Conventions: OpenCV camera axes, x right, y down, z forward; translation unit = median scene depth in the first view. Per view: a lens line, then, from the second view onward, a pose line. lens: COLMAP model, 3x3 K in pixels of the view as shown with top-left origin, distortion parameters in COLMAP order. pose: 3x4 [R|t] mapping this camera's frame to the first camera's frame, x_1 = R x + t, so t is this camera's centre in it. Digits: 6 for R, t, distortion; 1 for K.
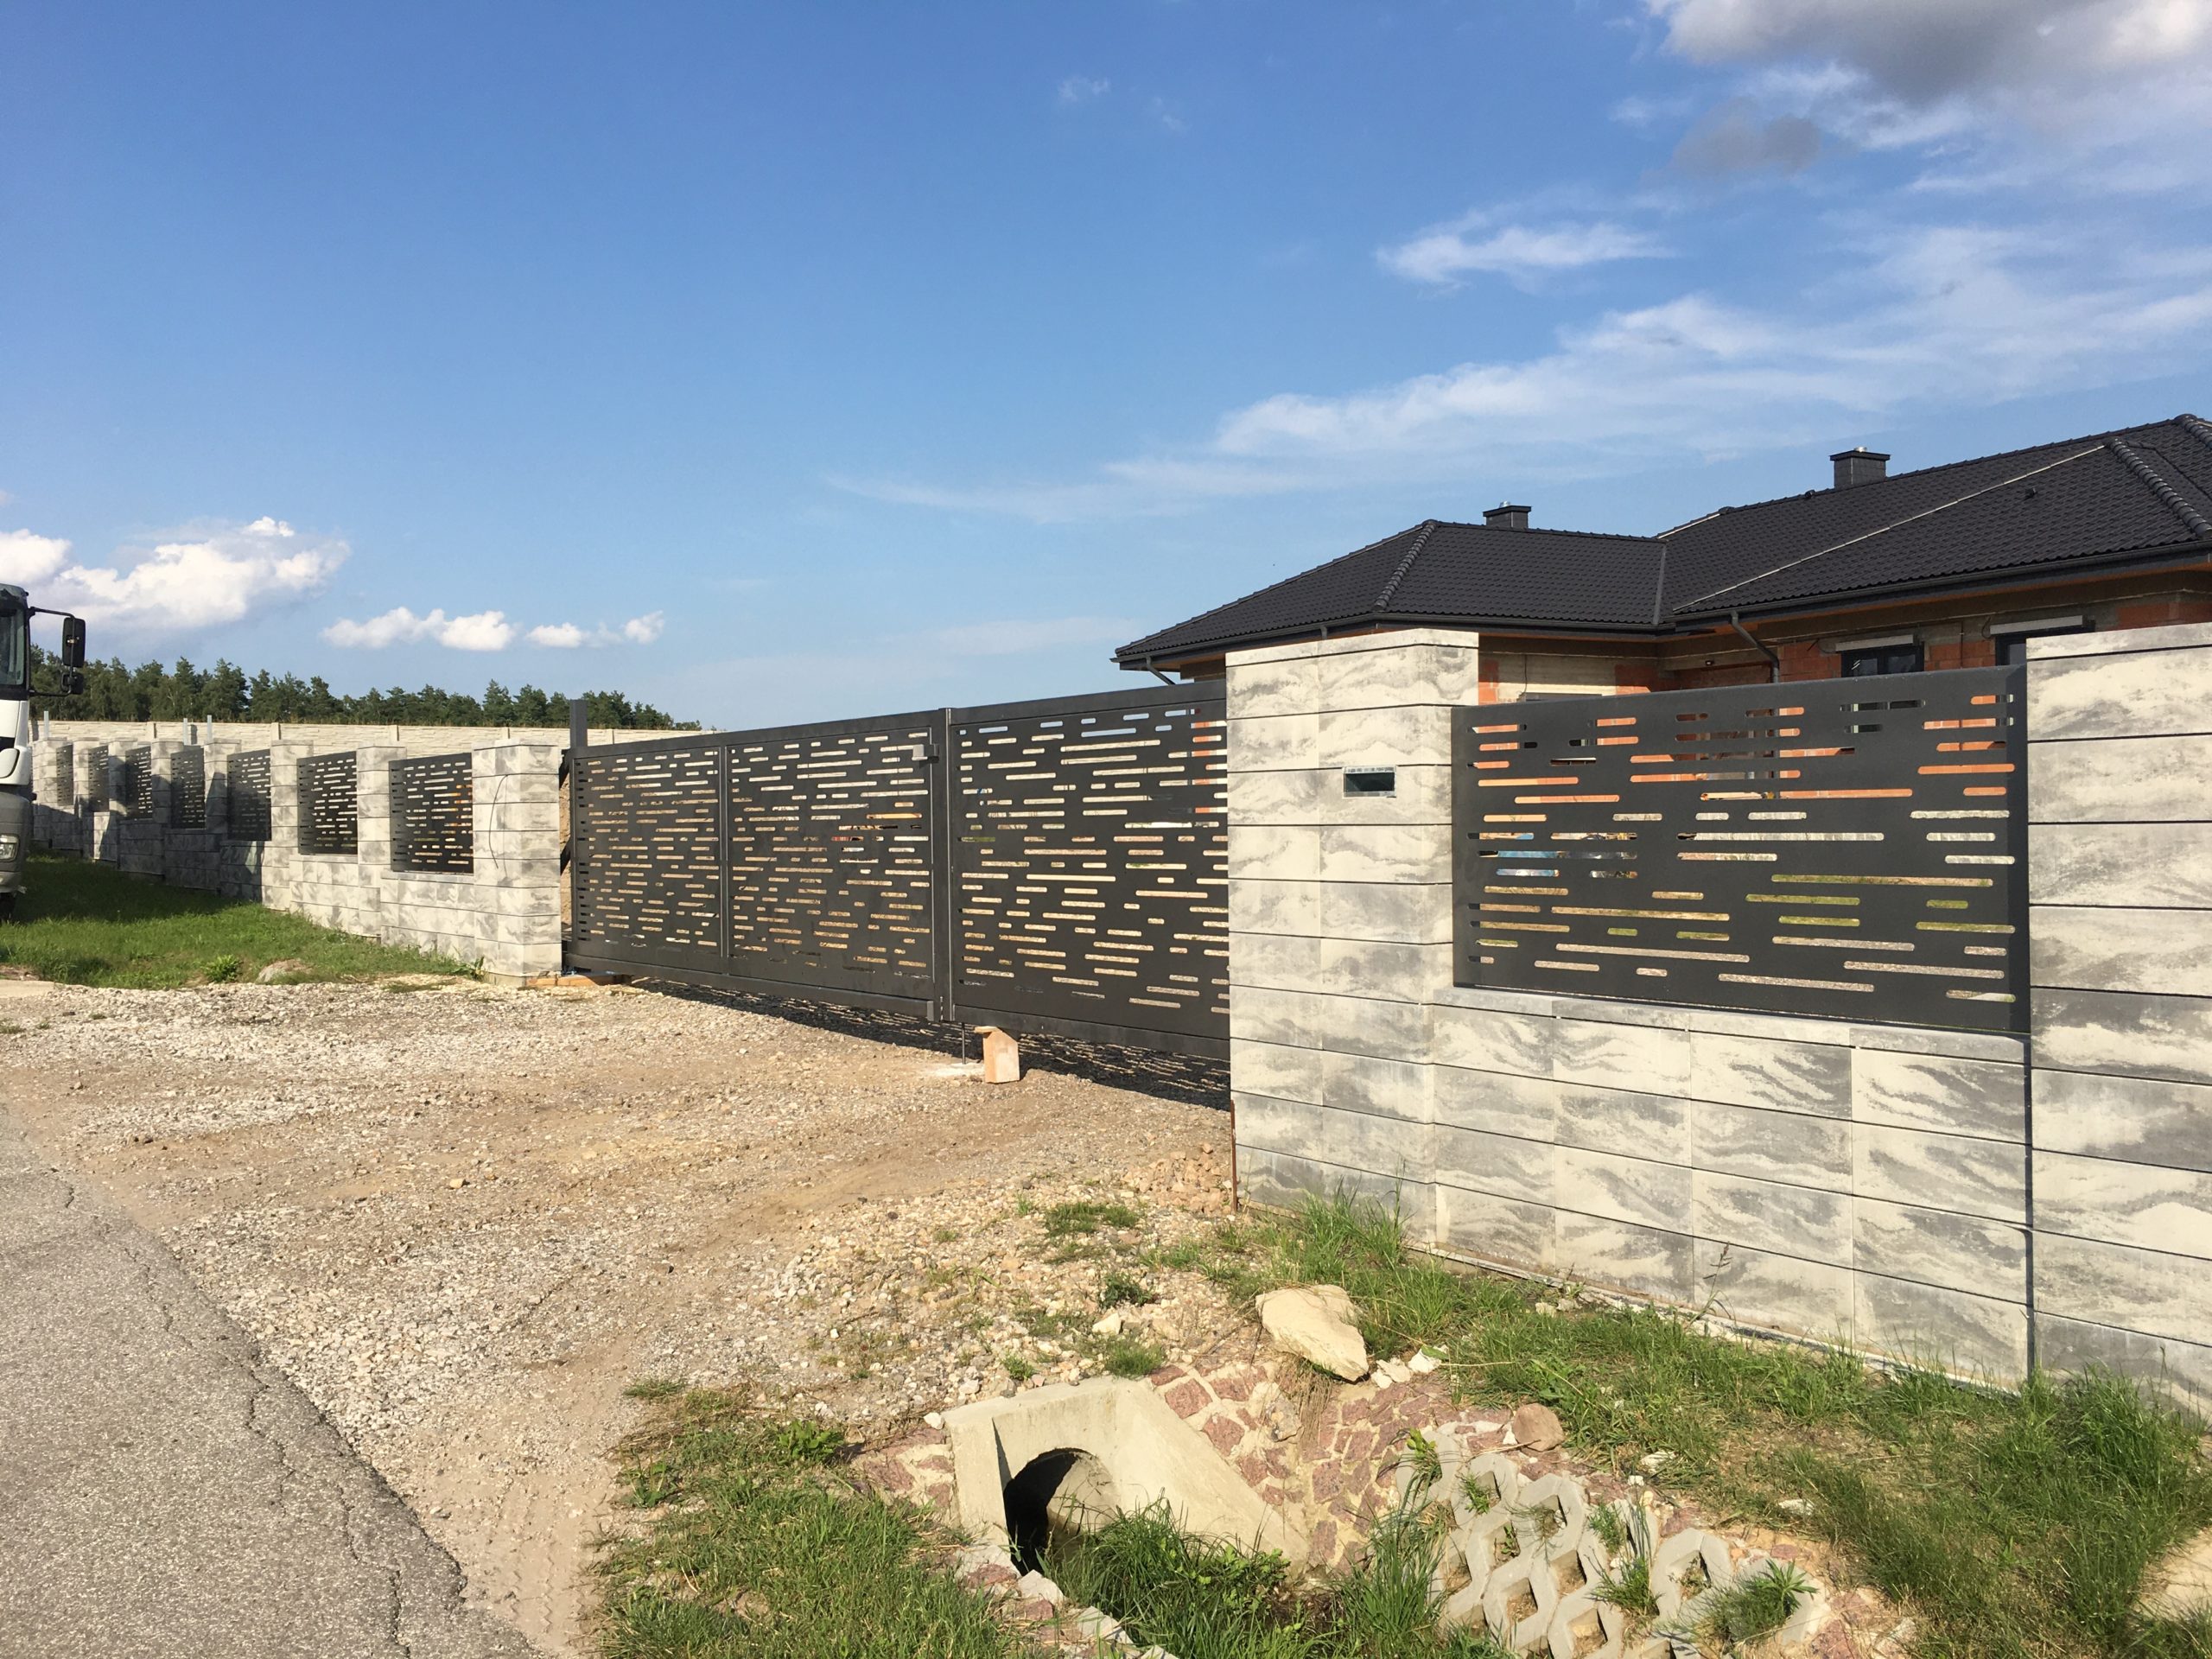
lens RADIAL K [[1893.1, 0, 1123.0], [0, 1893.1, 837.8], [0, 0, 1]] dist [0.072663, -0.091990]
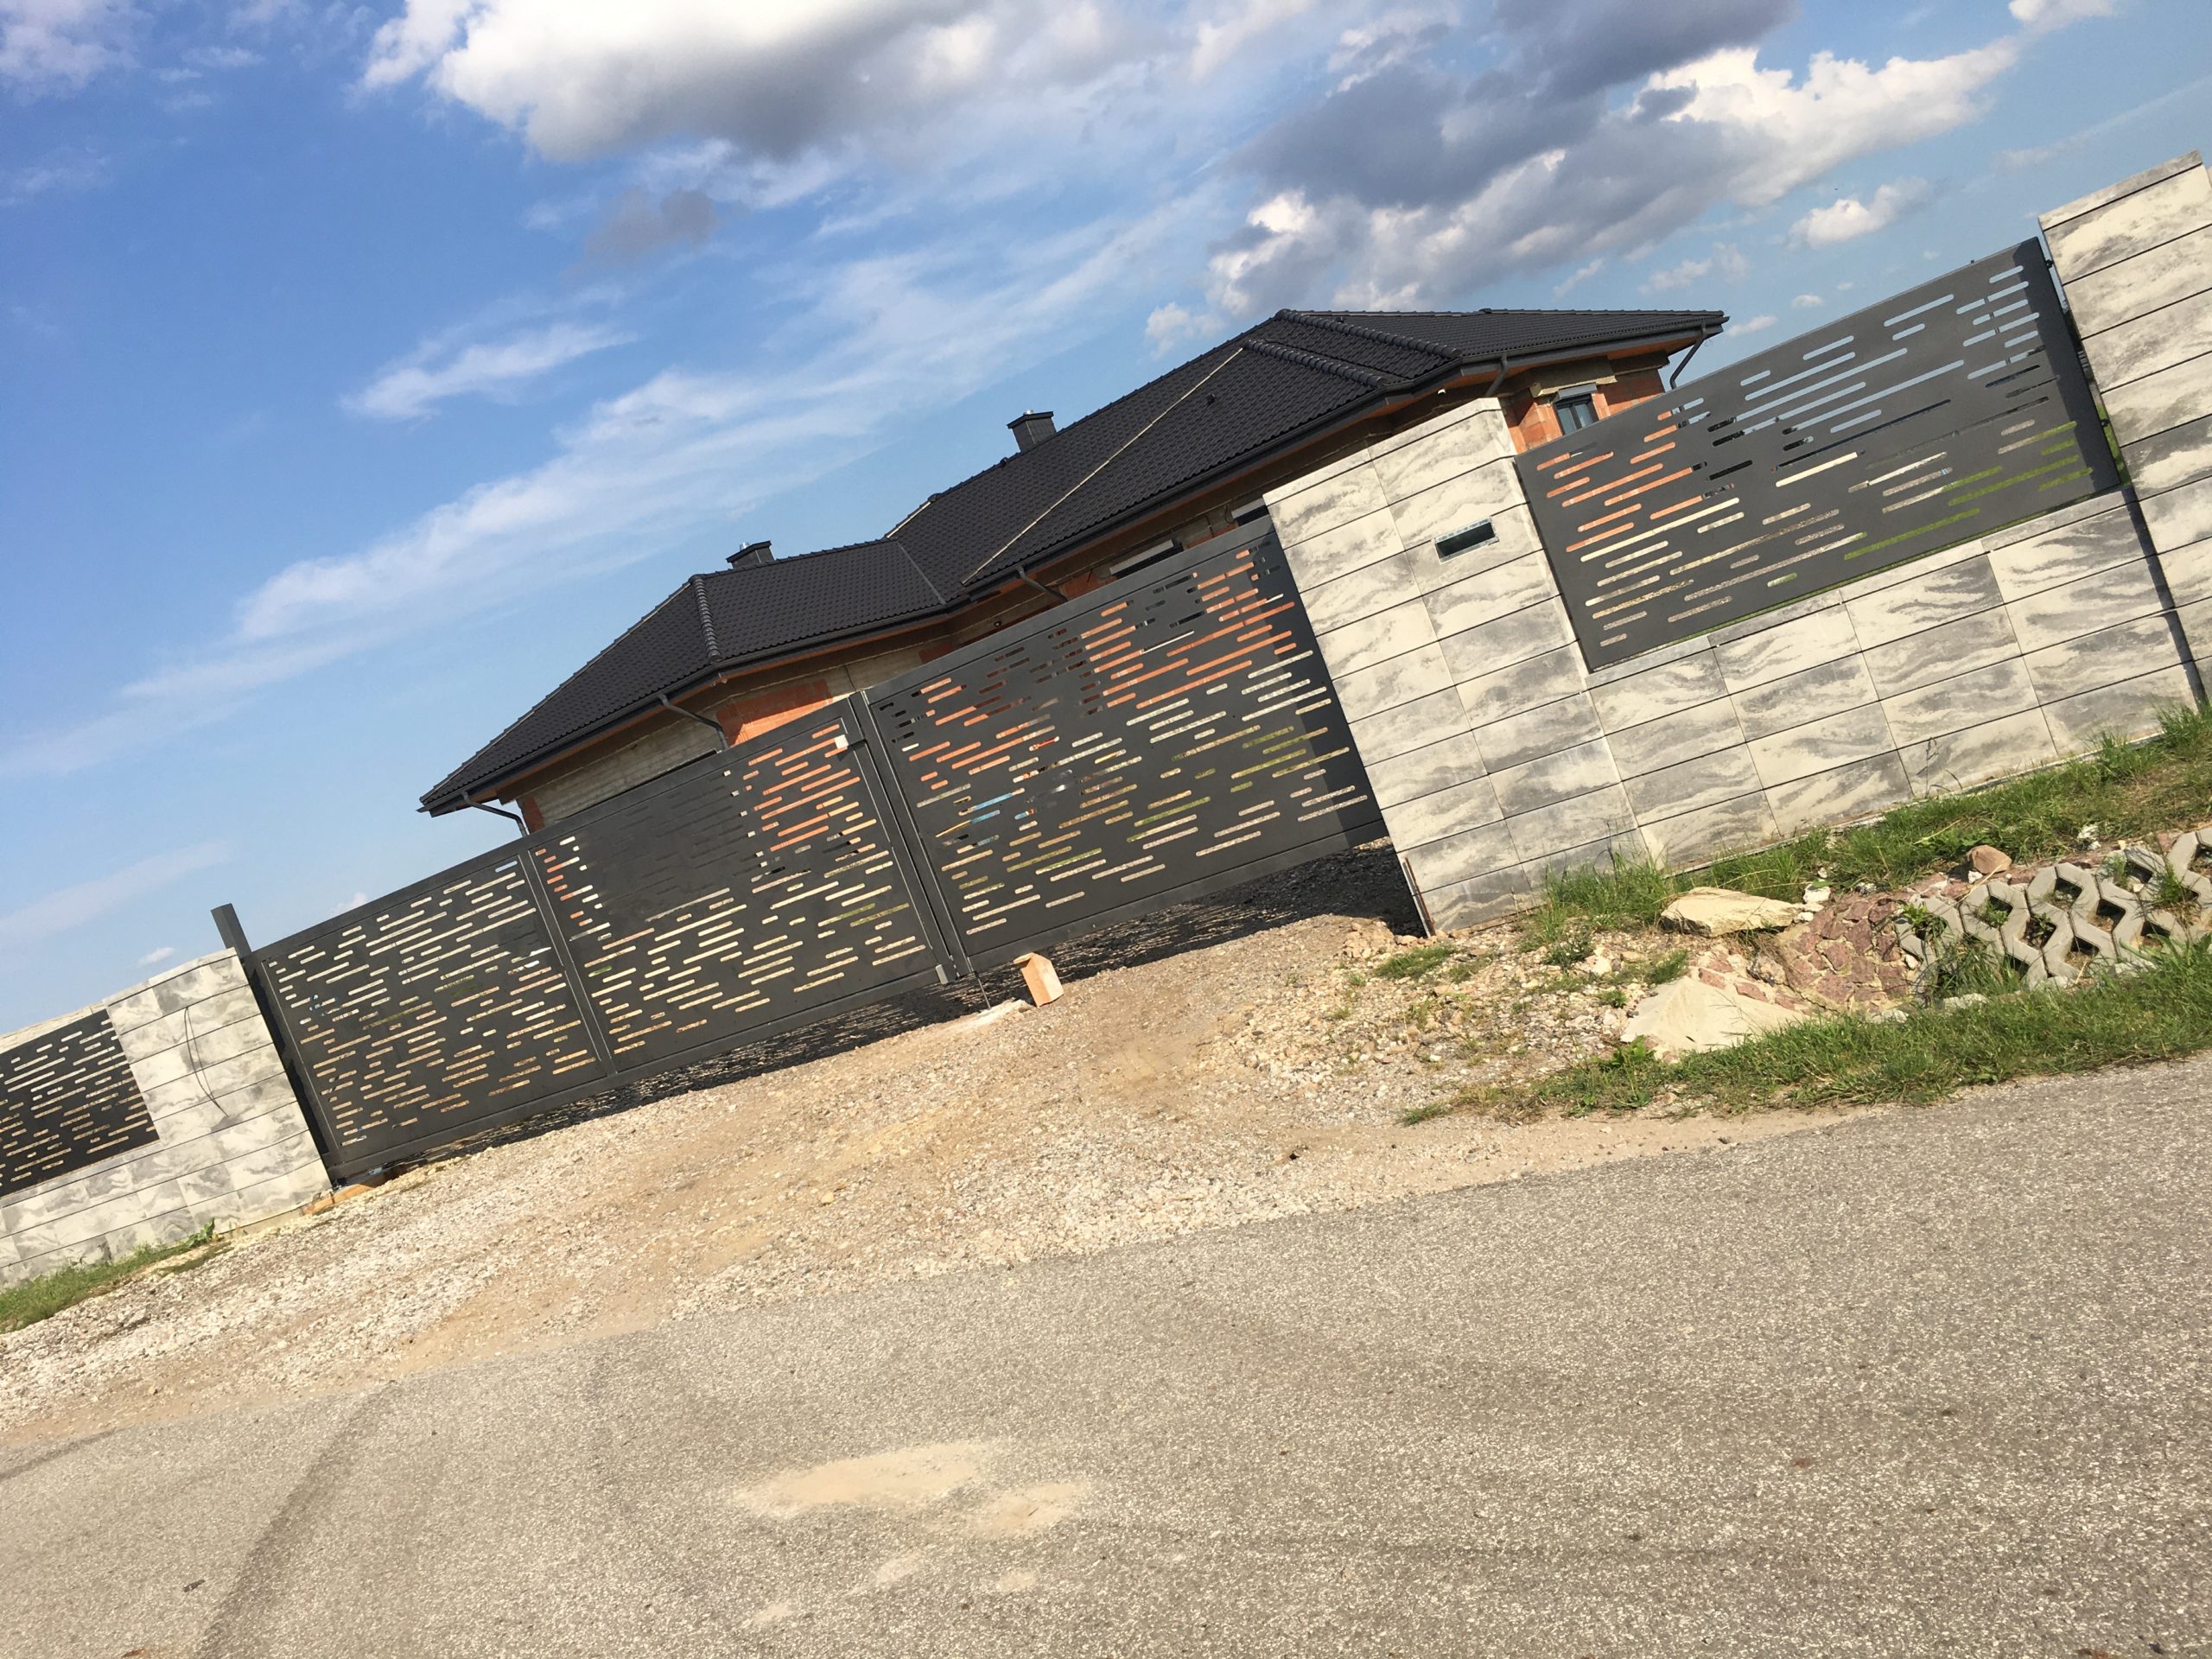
lens RADIAL K [[1855.8, 0, 1115.8], [0, 1855.8, 826.2], [0, 0, 1]] dist [0.072632, -0.091659]
pose [[0.843574, -0.334677, 0.419969, -0.433841], [0.353283, 0.934848, 0.035363, 0.014077], [-0.404443, 0.118537, 0.906849, 0.034082]]
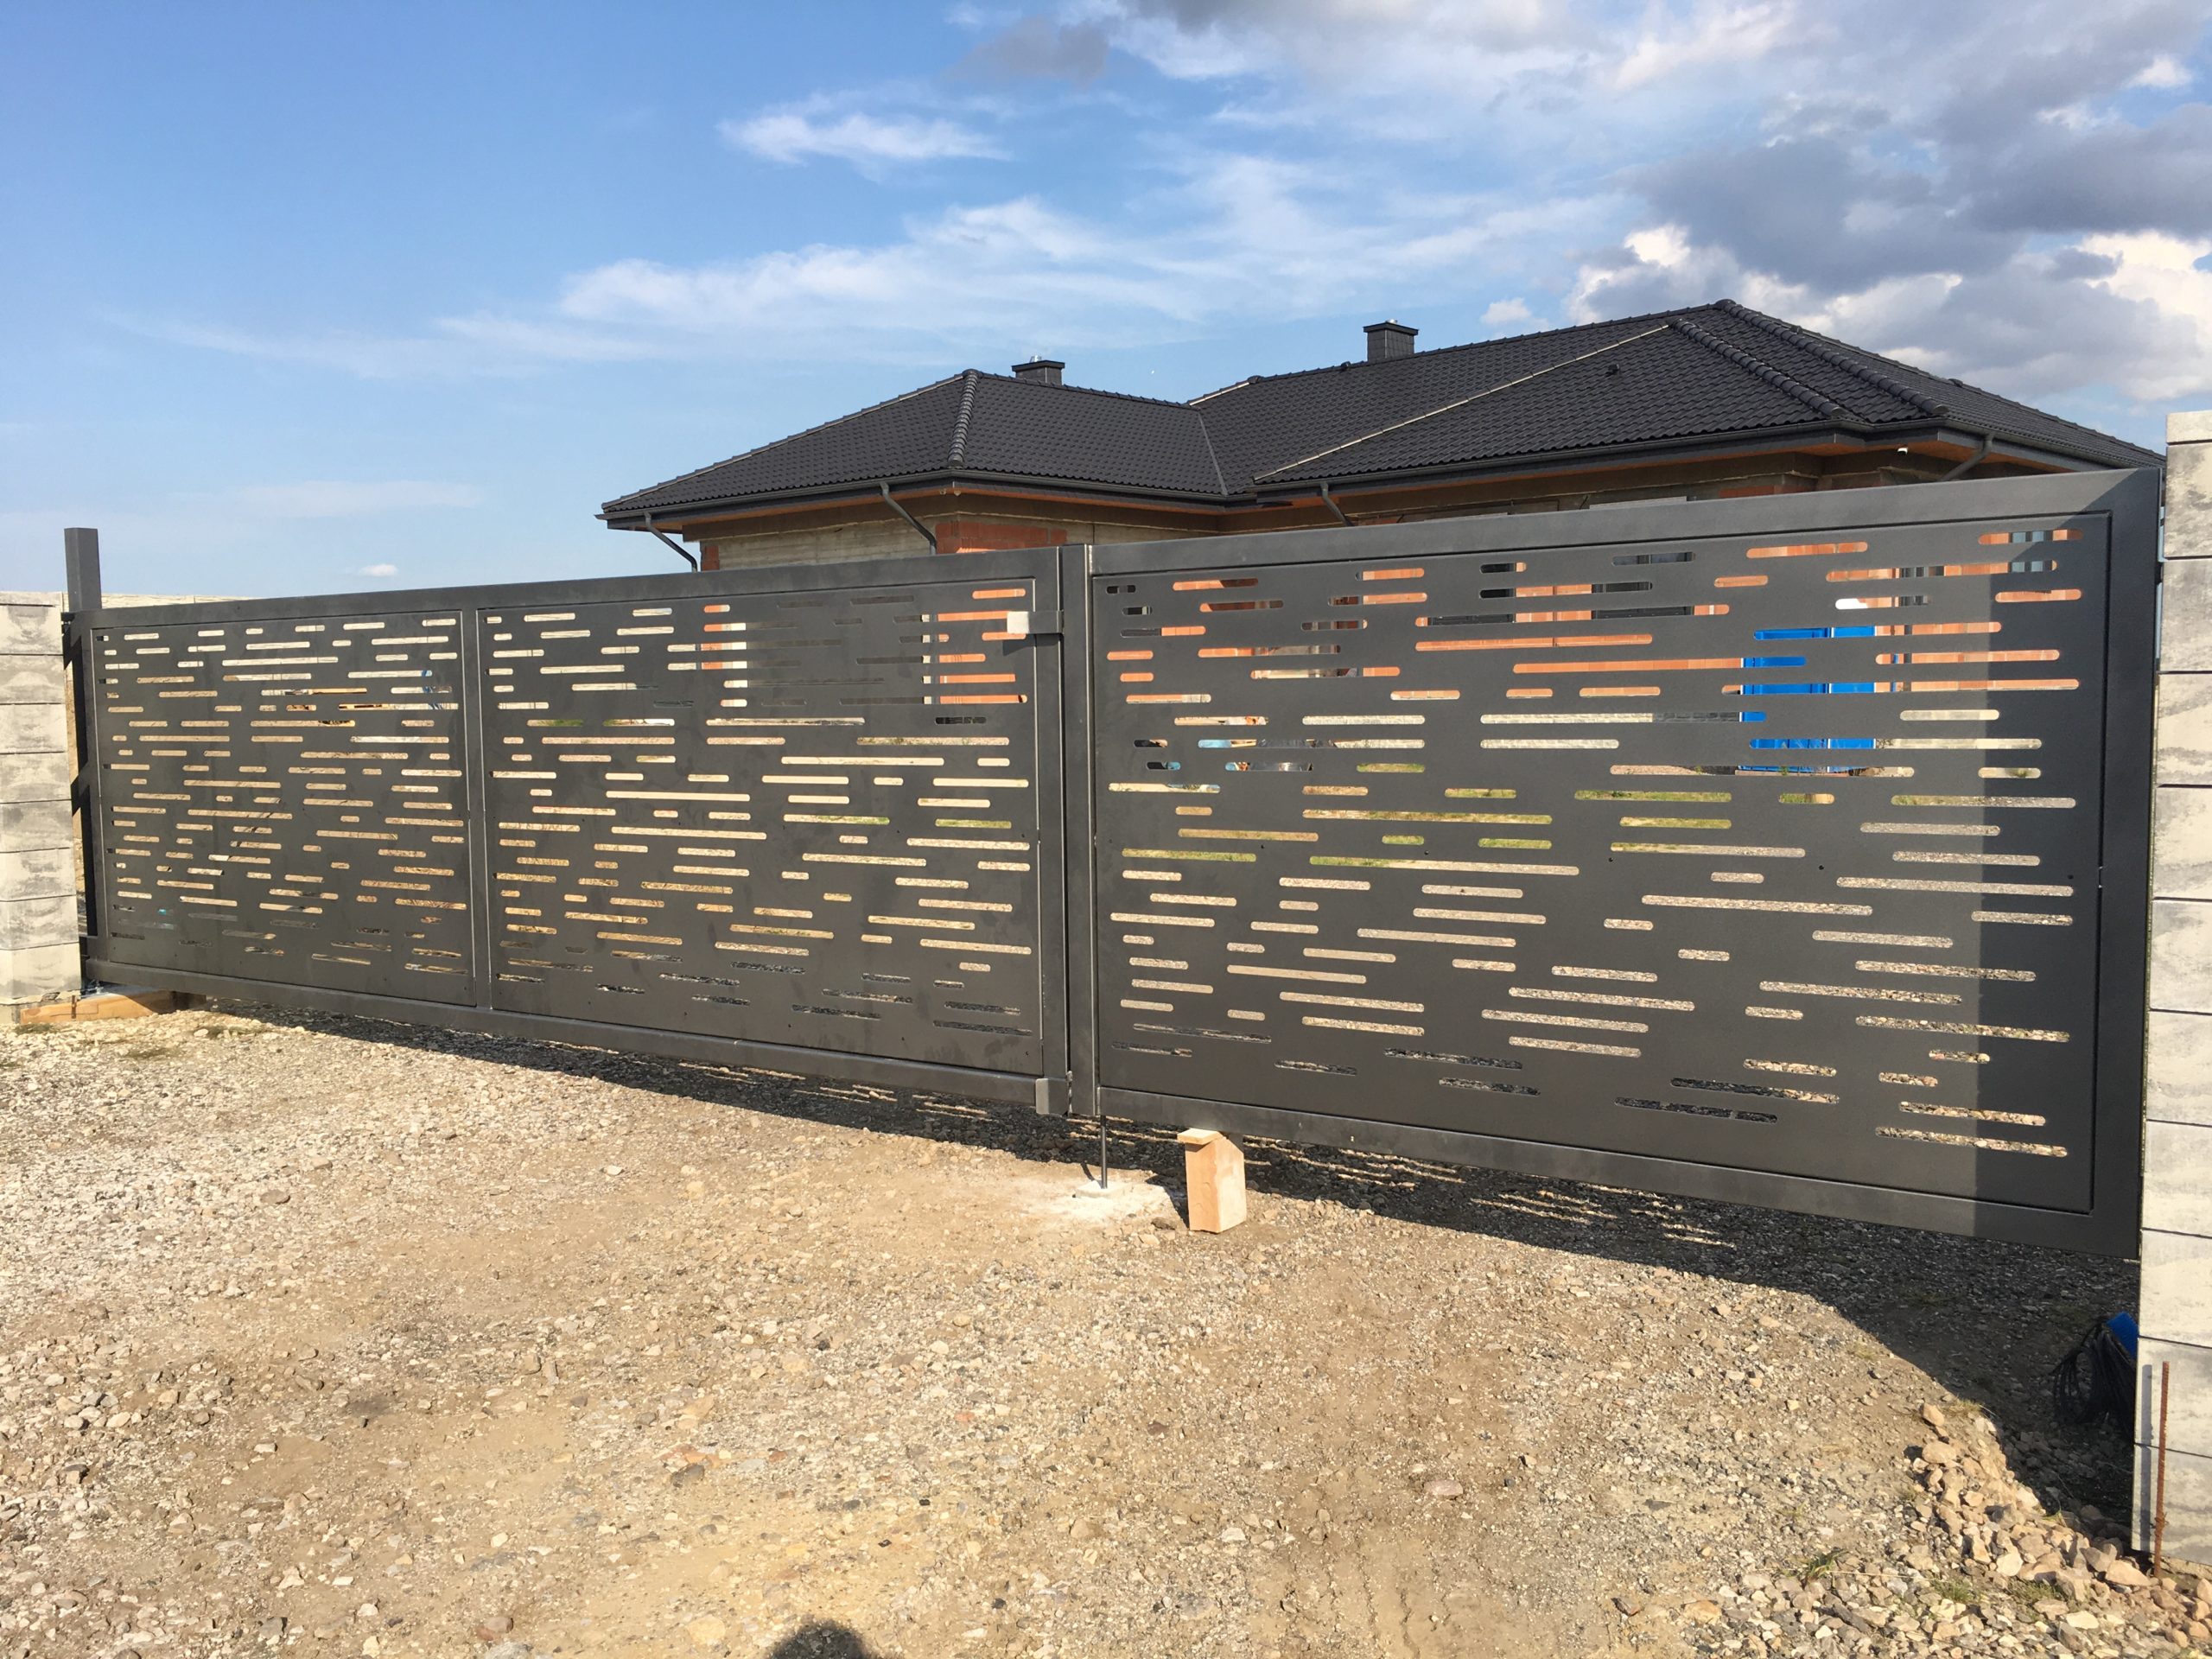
lens RADIAL K [[1855.8, 0, 1115.8], [0, 1855.8, 826.2], [0, 0, 1]] dist [0.072632, -0.091659]
pose [[0.943460, -0.026993, 0.330385, -0.266971], [0.006971, 0.998074, 0.061635, -0.021073], [-0.331413, -0.055847, 0.941832, 0.502909]]
